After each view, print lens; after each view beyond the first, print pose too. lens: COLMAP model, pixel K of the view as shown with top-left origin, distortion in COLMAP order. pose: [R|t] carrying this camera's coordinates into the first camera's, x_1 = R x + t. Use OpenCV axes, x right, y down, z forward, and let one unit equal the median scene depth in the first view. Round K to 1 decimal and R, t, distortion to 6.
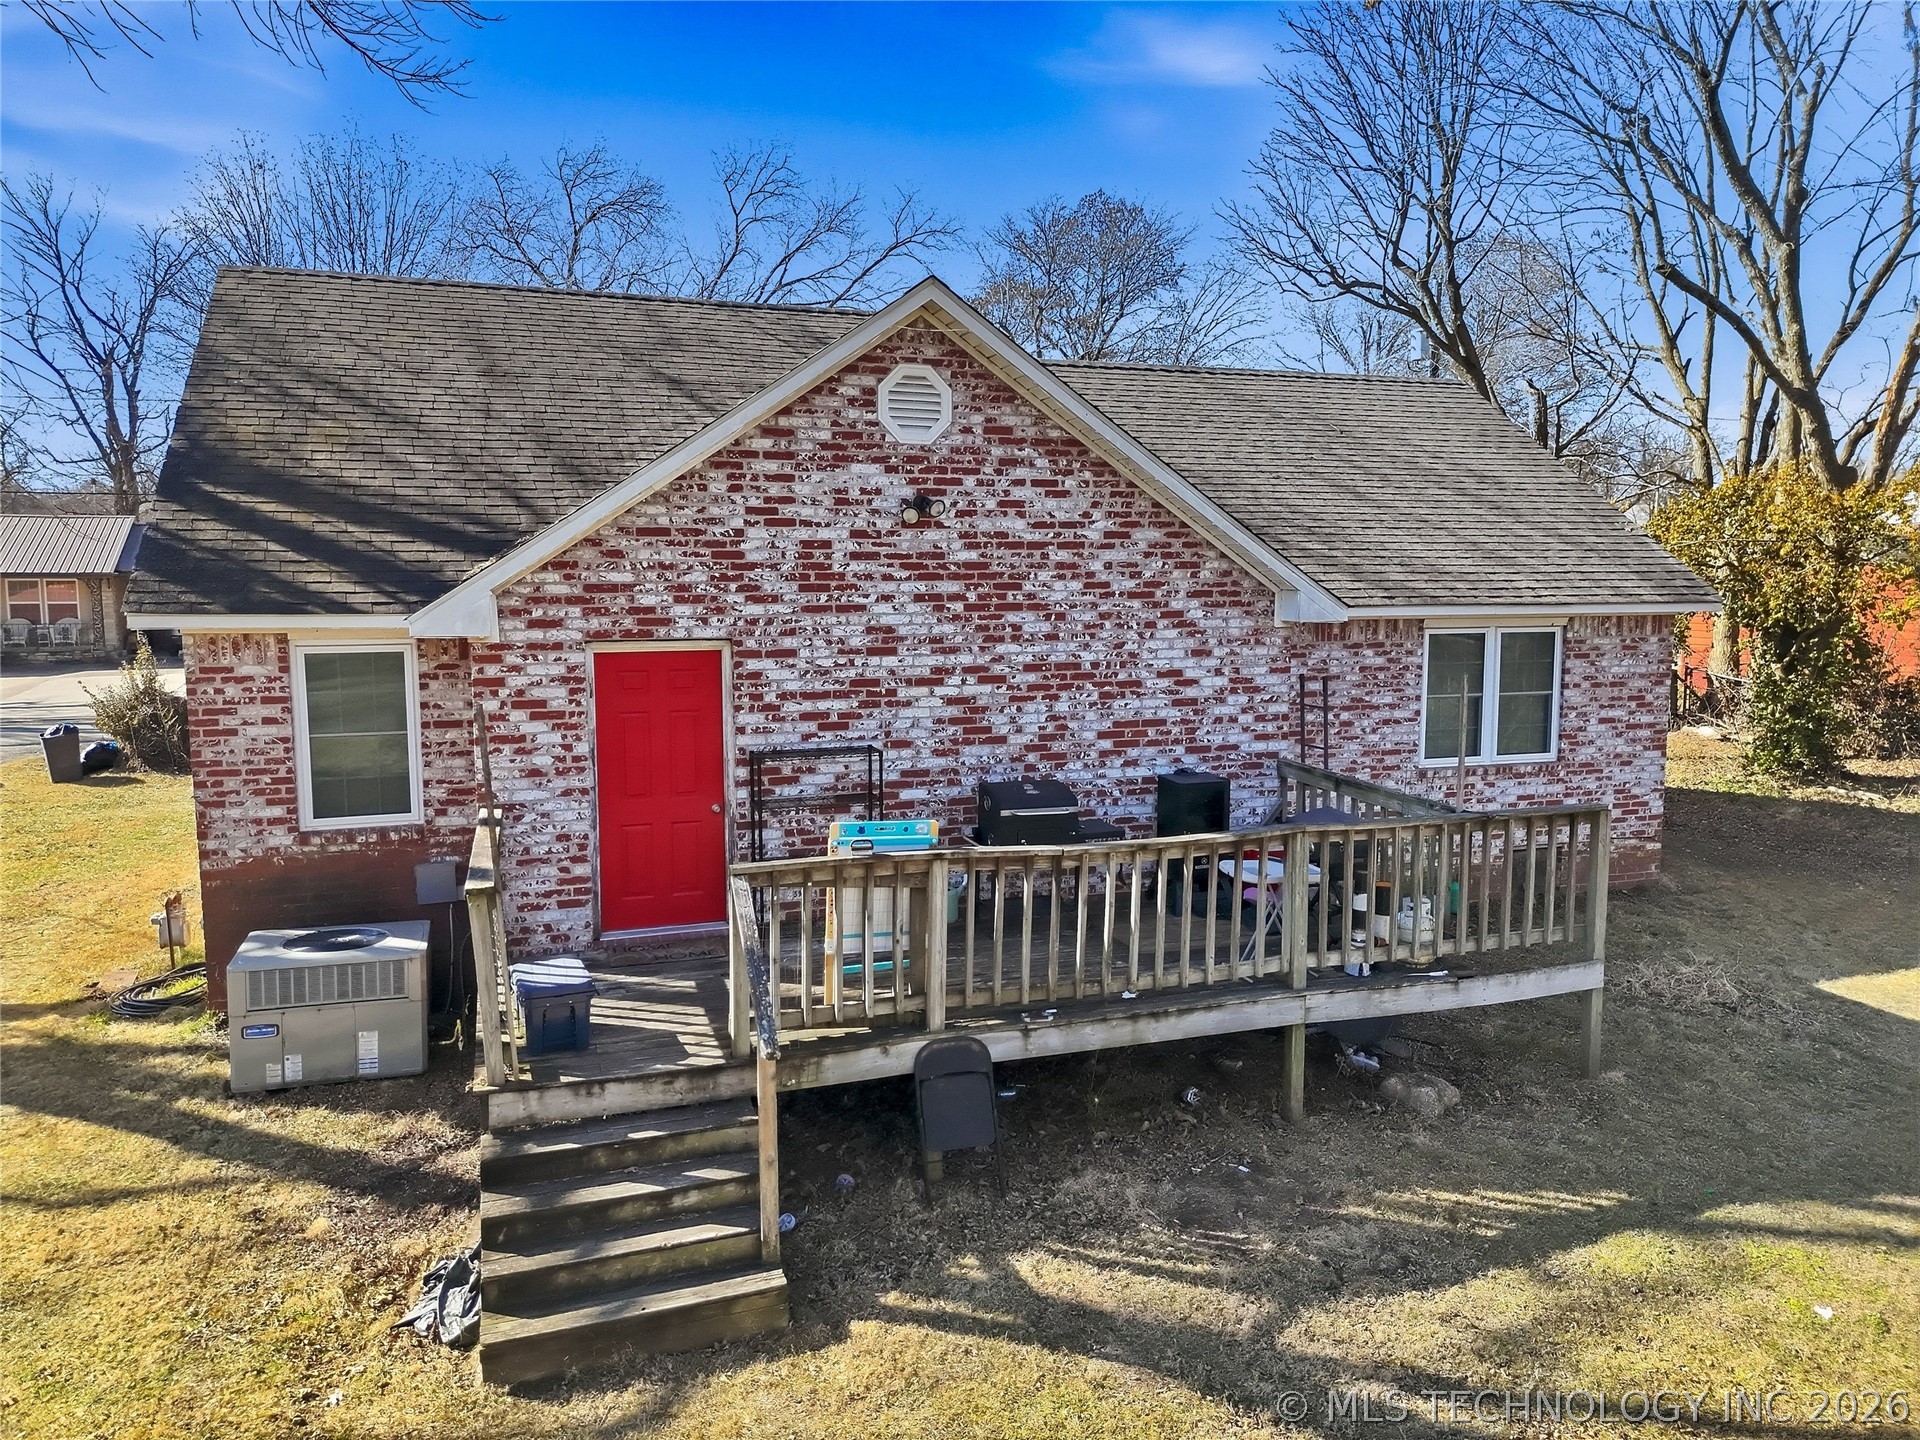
lens RADIAL K [[1385.0, 0, 951.3], [0, 1385.0, 720.2], [0, 0, 1]] dist [0.072818, -0.053187]
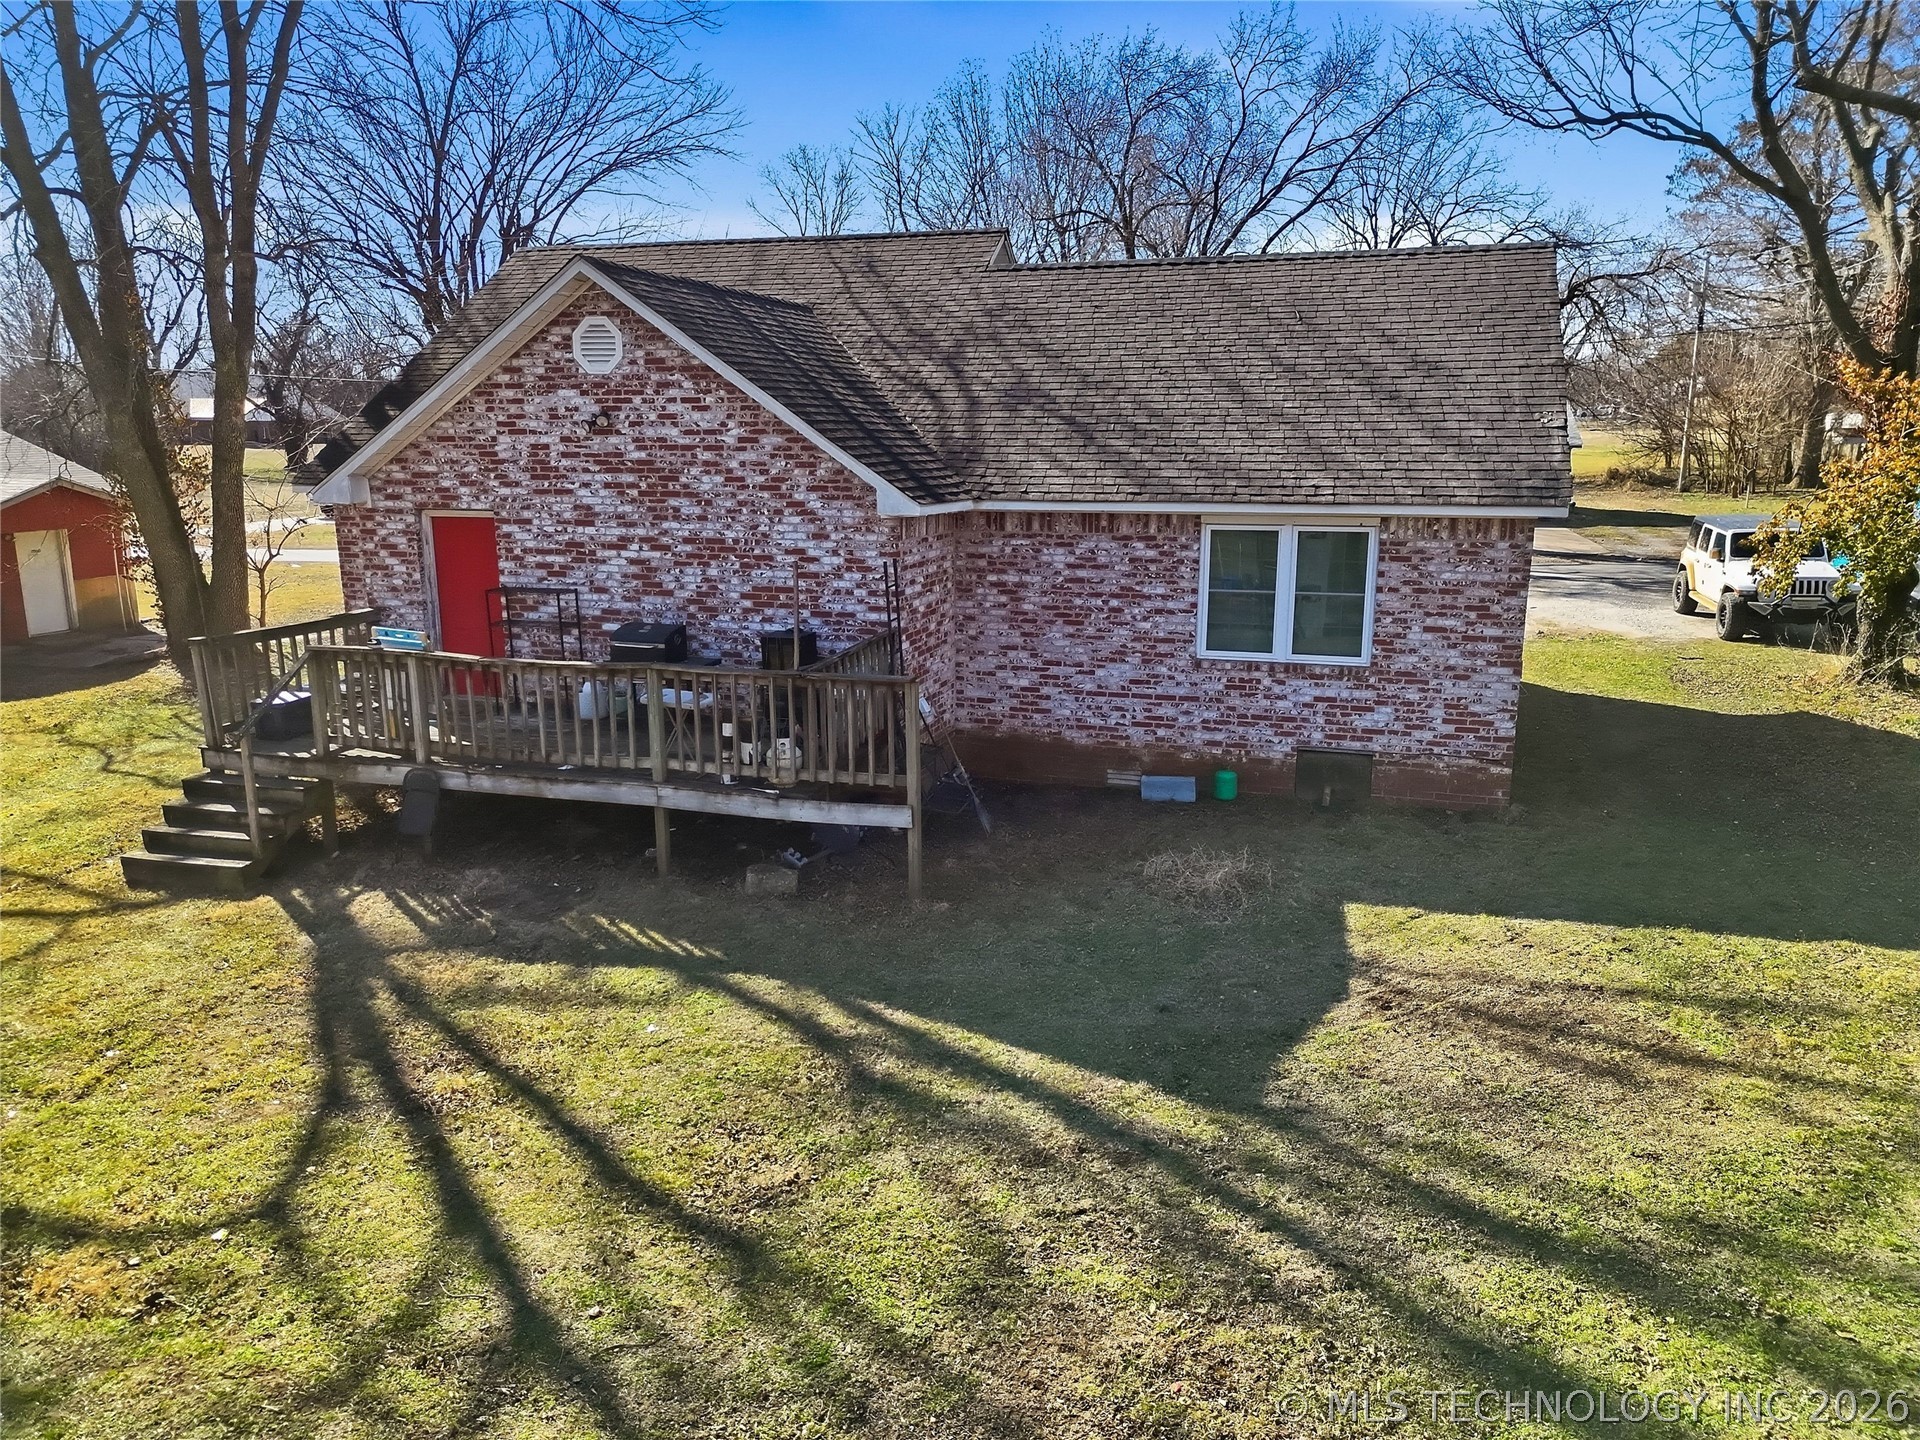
lens RADIAL K [[1385.0, 0, 972.8], [0, 1385.0, 737.6], [0, 0, 1]] dist [0.072818, -0.053187]
pose [[0.793100, 0.130617, -0.594921, 1.122971], [-0.064136, 0.989215, 0.131685, -0.045165], [0.605705, -0.066283, 0.792924, 0.086510]]
